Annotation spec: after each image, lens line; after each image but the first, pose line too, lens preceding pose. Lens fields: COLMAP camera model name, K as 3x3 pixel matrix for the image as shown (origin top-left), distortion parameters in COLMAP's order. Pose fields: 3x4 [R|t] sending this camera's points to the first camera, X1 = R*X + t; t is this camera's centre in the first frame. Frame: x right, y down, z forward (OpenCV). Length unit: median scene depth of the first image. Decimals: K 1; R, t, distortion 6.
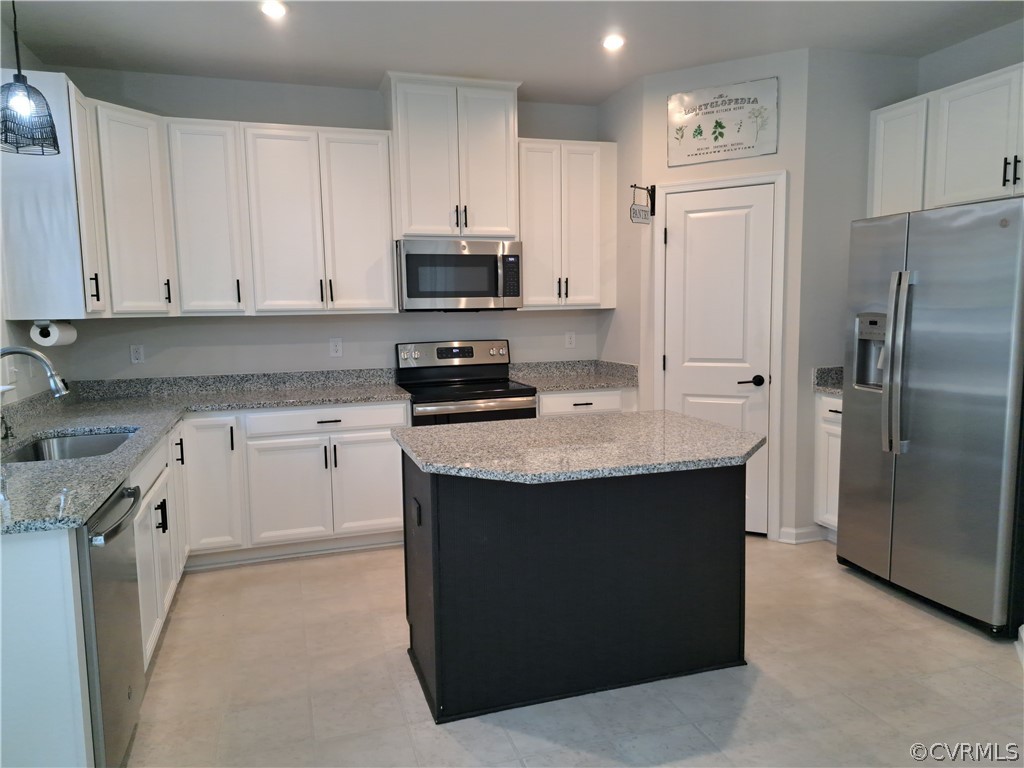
lens RADIAL K [[745.6, 0, 508.0], [0, 745.6, 383.5], [0, 0, 1]] dist [0.075108, -0.054034]
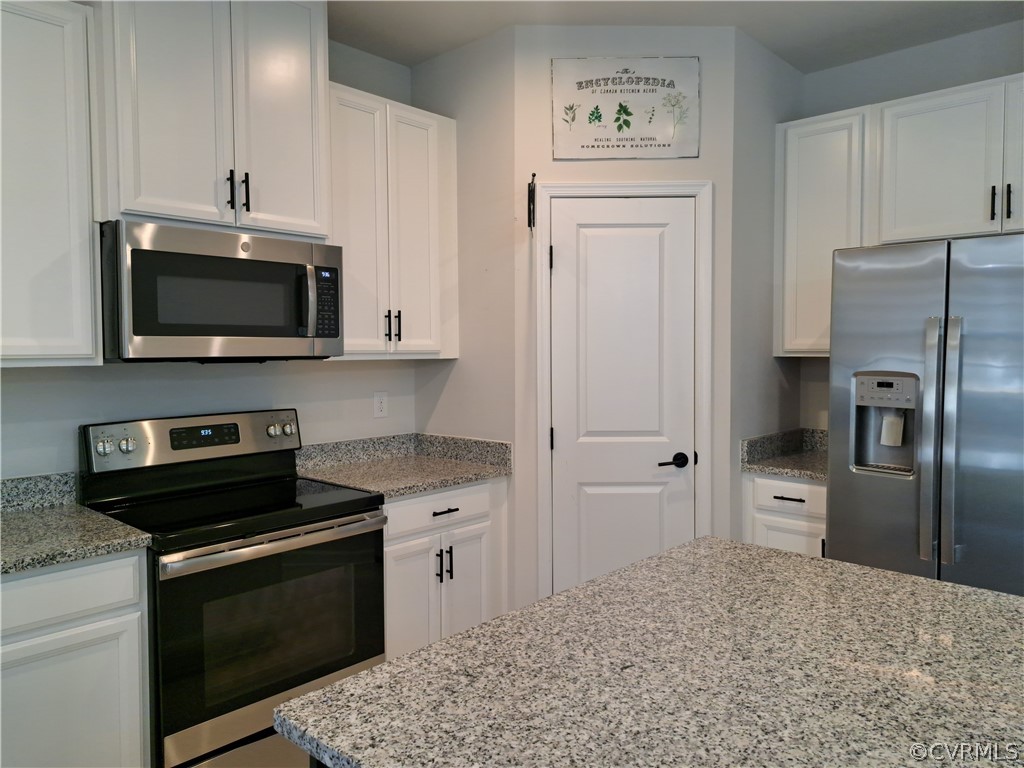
lens RADIAL K [[745.6, 0, 522.9], [0, 745.6, 368.2], [0, 0, 1]] dist [0.075108, -0.054034]
pose [[0.866048, 0.001159, 0.499959, -0.159290], [0.038764, 0.996831, -0.069458, -0.047014], [-0.498455, 0.079535, 0.863259, 0.428066]]
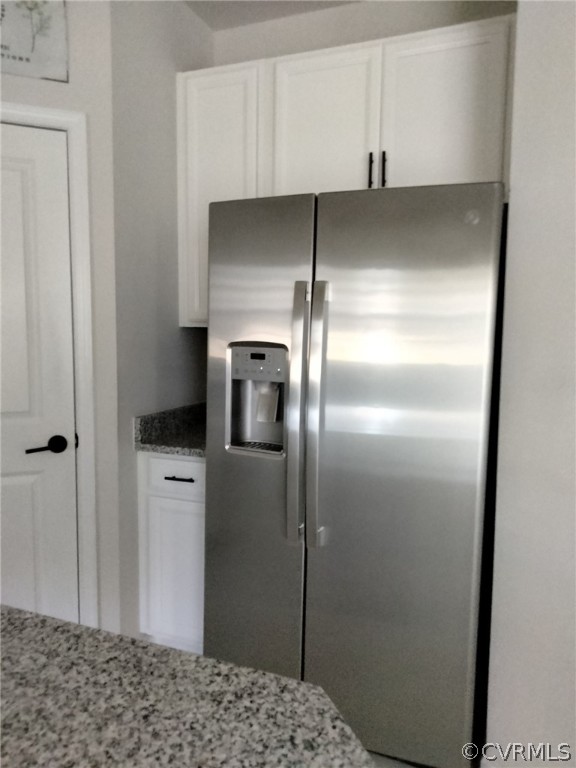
lens RADIAL K [[580.0, 0, 285.7], [0, 580.0, 385.1], [0, 0, 1]] dist [0.040807, -0.005090]
pose [[0.649862, -0.046061, 0.758655, 0.085351], [0.053277, 0.998467, 0.014985, -0.049002], [-0.758183, 0.030681, 0.651320, 0.518369]]
